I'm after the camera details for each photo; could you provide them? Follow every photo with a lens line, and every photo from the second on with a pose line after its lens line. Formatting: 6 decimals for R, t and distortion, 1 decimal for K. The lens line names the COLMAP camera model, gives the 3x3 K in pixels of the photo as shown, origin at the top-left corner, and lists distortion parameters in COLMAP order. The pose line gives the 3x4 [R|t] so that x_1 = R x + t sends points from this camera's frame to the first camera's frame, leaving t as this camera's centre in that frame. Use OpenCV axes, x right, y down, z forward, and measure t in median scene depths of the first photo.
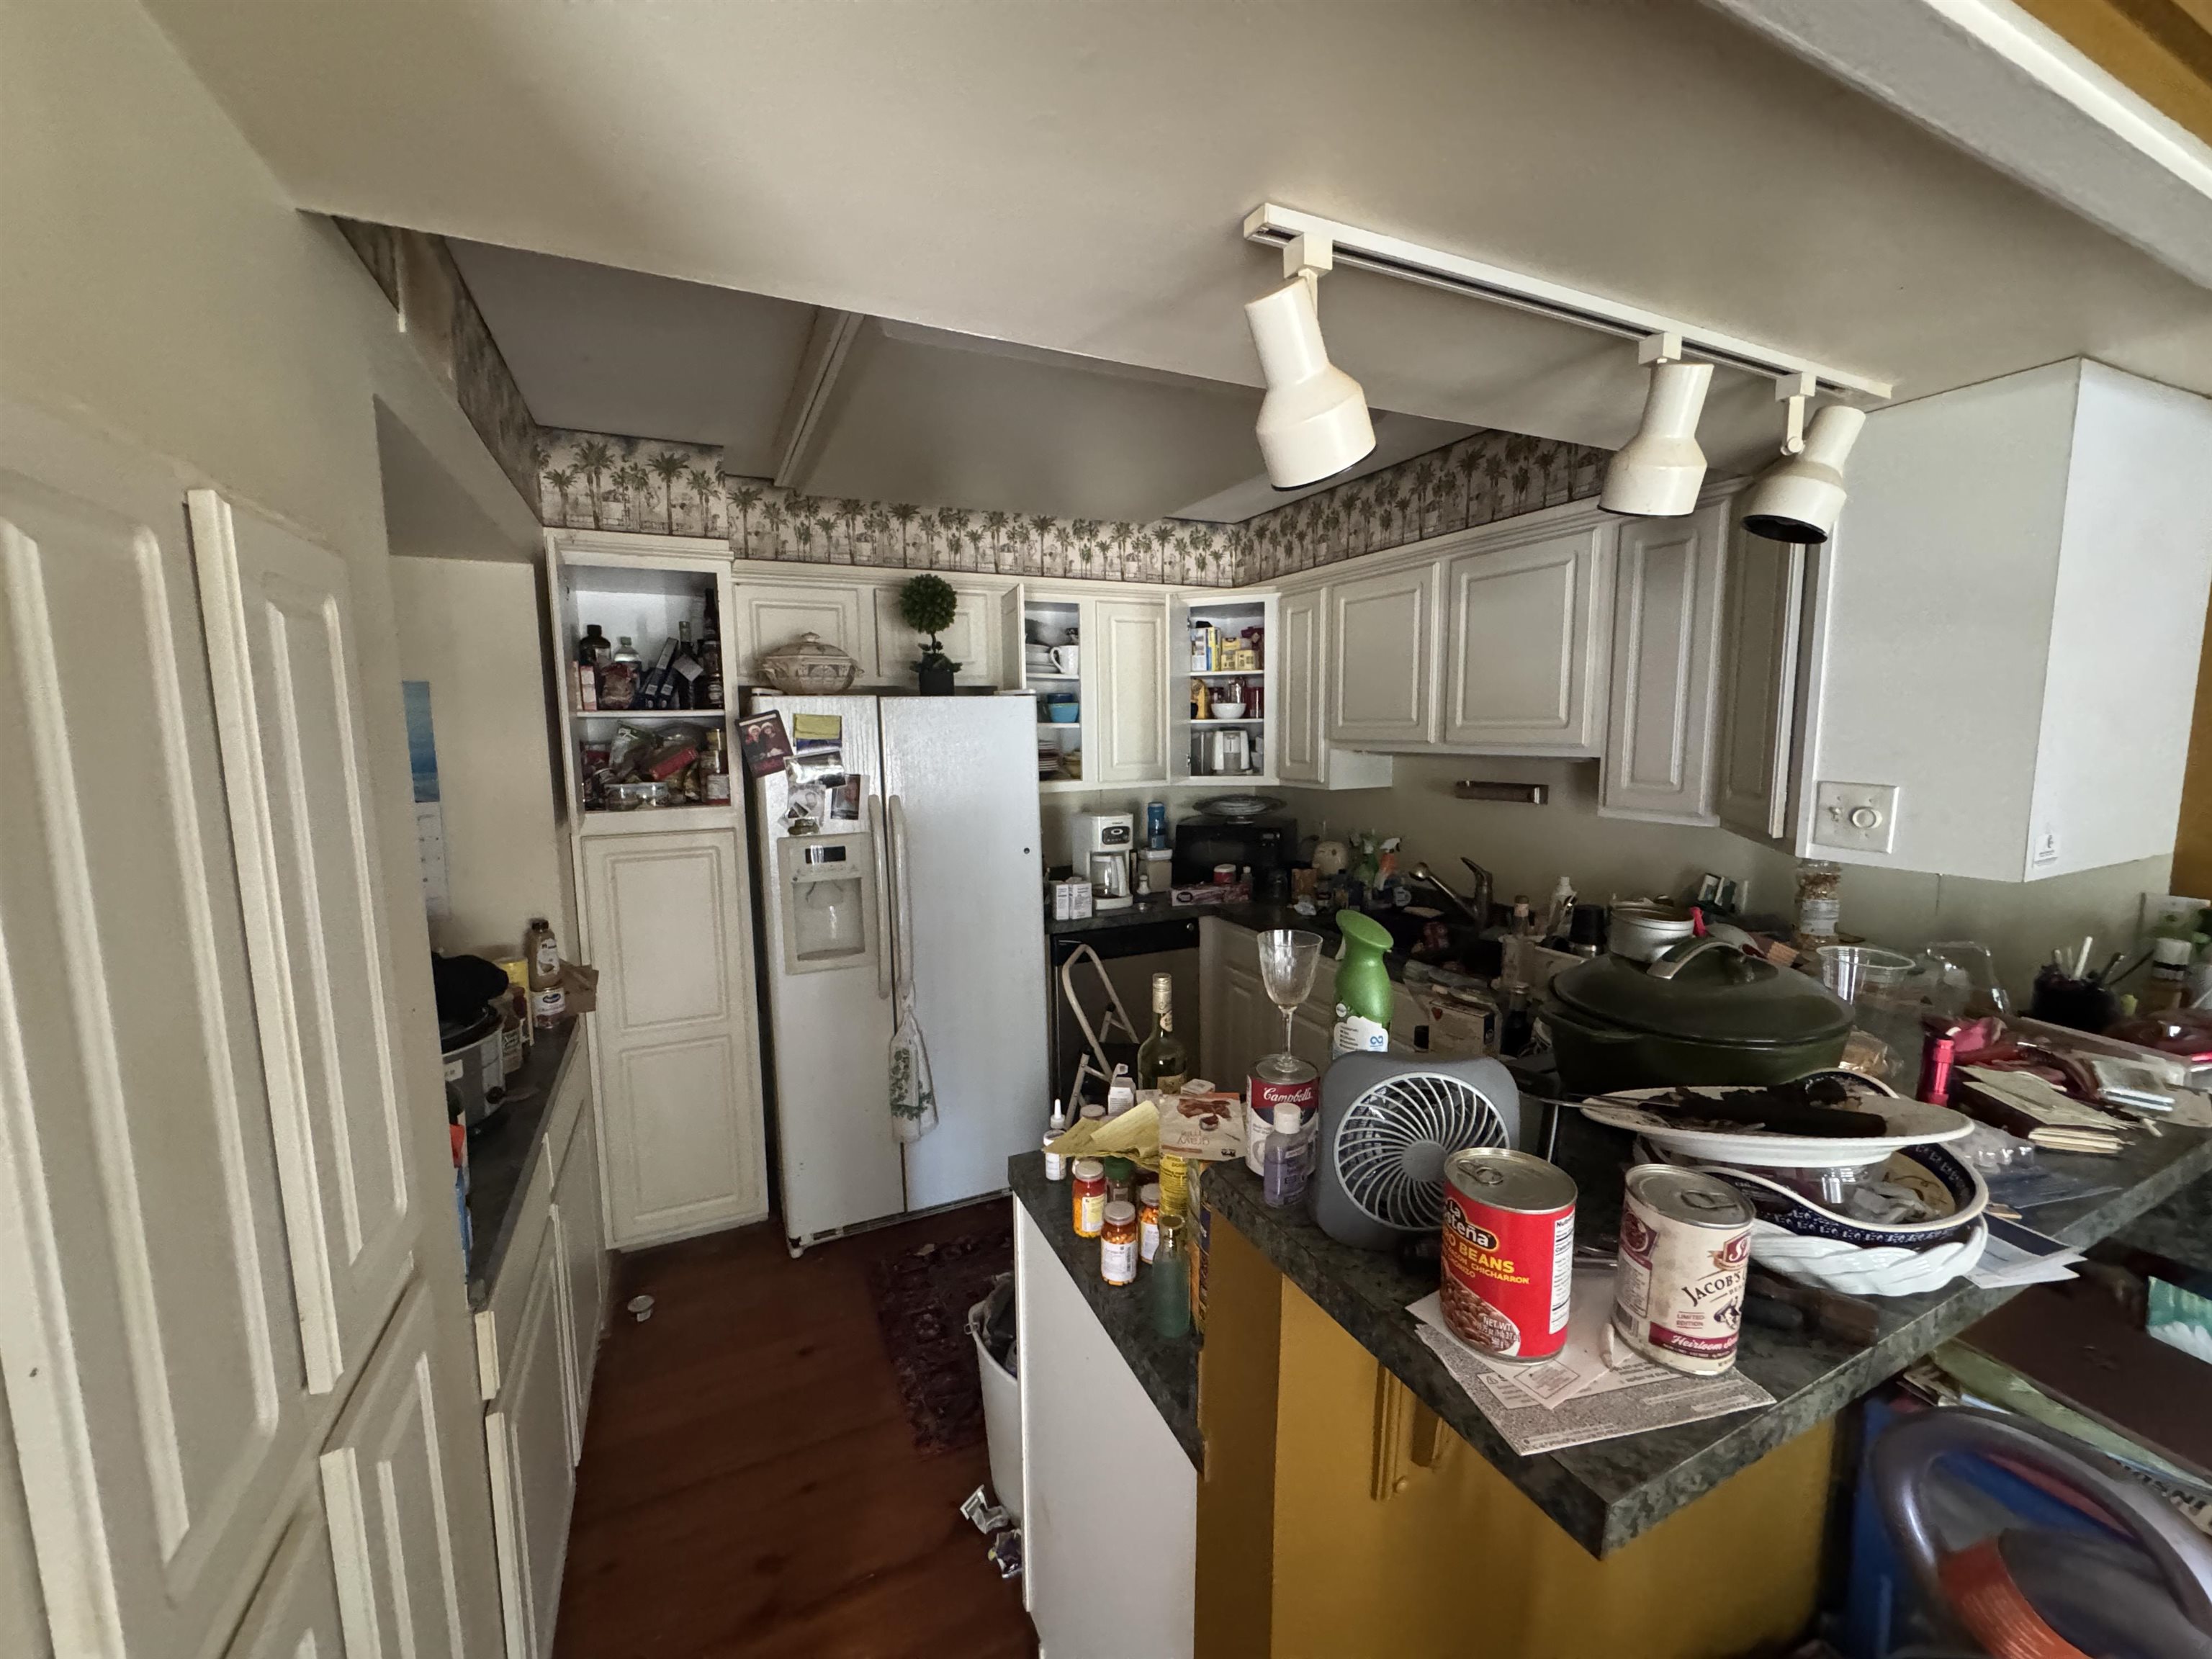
lens RADIAL K [[881.8, 0, 1110.1], [0, 881.8, 837.2], [0, 0, 1]] dist [-0.001767, 0.000549]
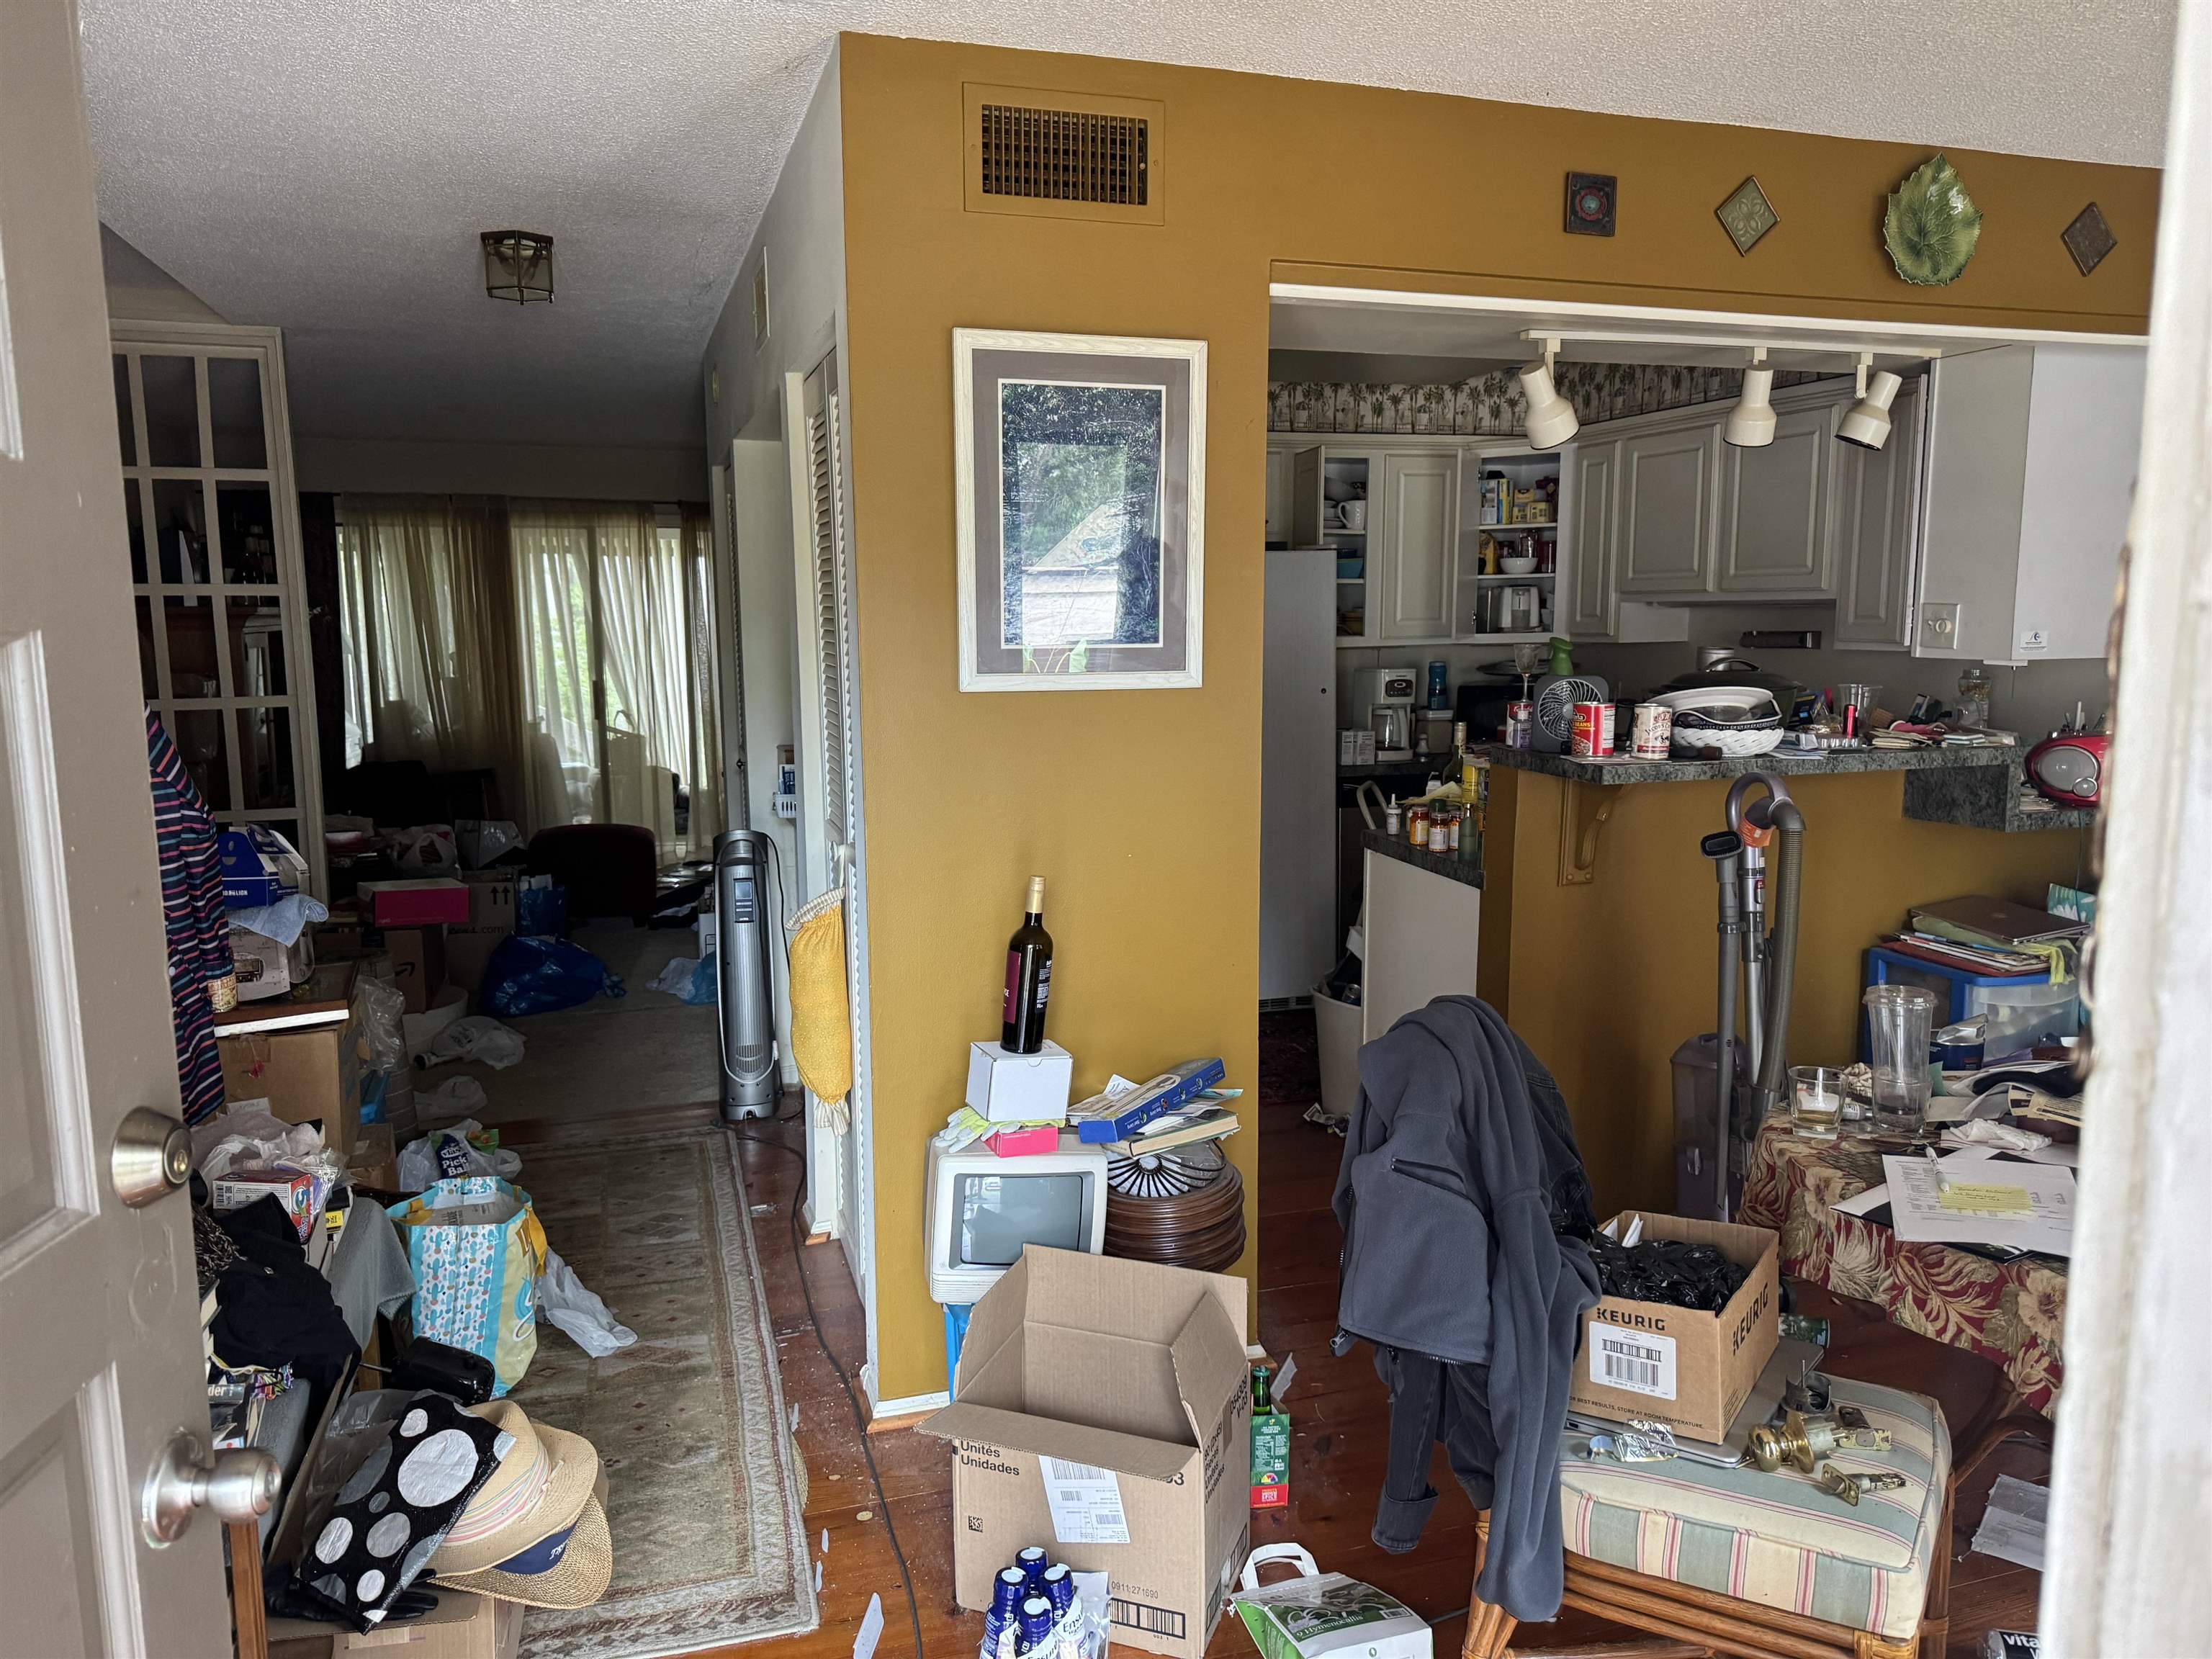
lens RADIAL K [[1560.7, 0, 1077.9], [0, 1560.7, 880.2], [0, 0, 1]] dist [0.022964, -0.009214]
pose [[0.989056, 0.027751, -0.144907, -0.090572], [-0.021274, 0.998712, 0.046057, 0.140264], [0.145998, -0.042470, 0.988373, -0.827642]]
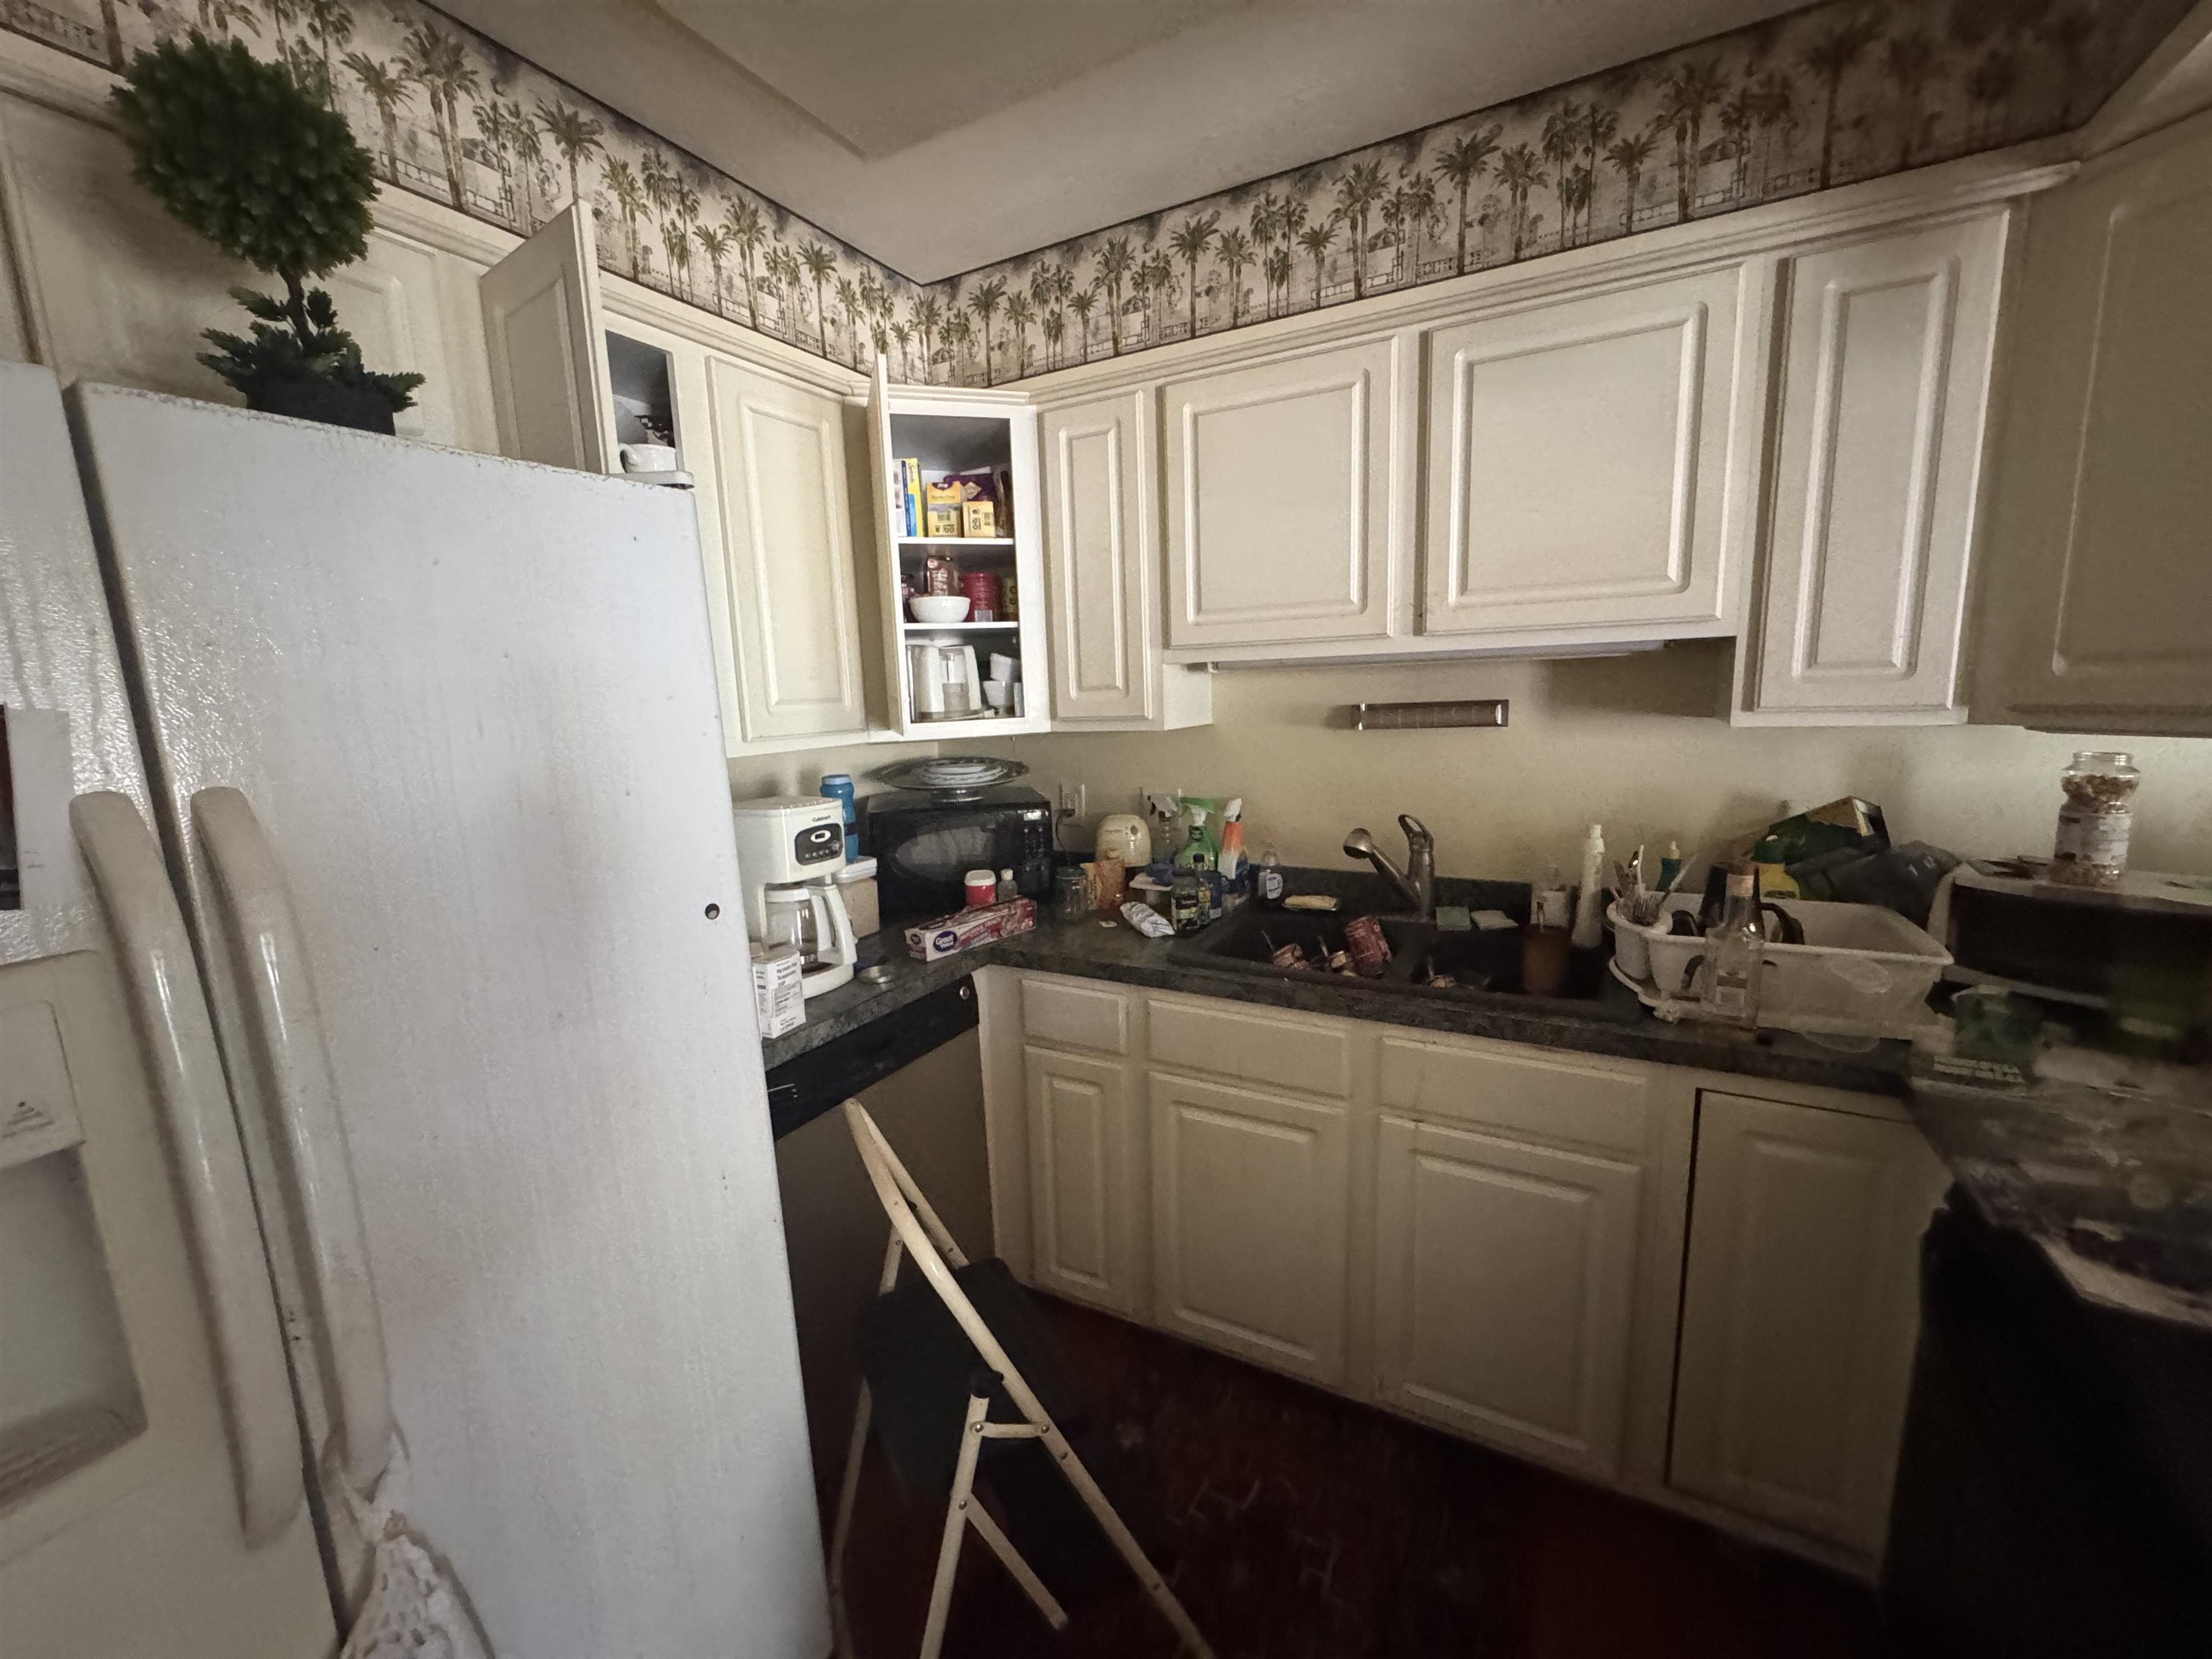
lens RADIAL K [[881.8, 0, 1104.8], [0, 881.8, 830.4], [0, 0, 1]] dist [-0.001767, 0.000549]
pose [[0.809752, -0.108814, 0.576595, -0.142926], [0.099277, 0.993894, 0.048145, -0.016863], [-0.578313, 0.018257, 0.815610, 0.494185]]
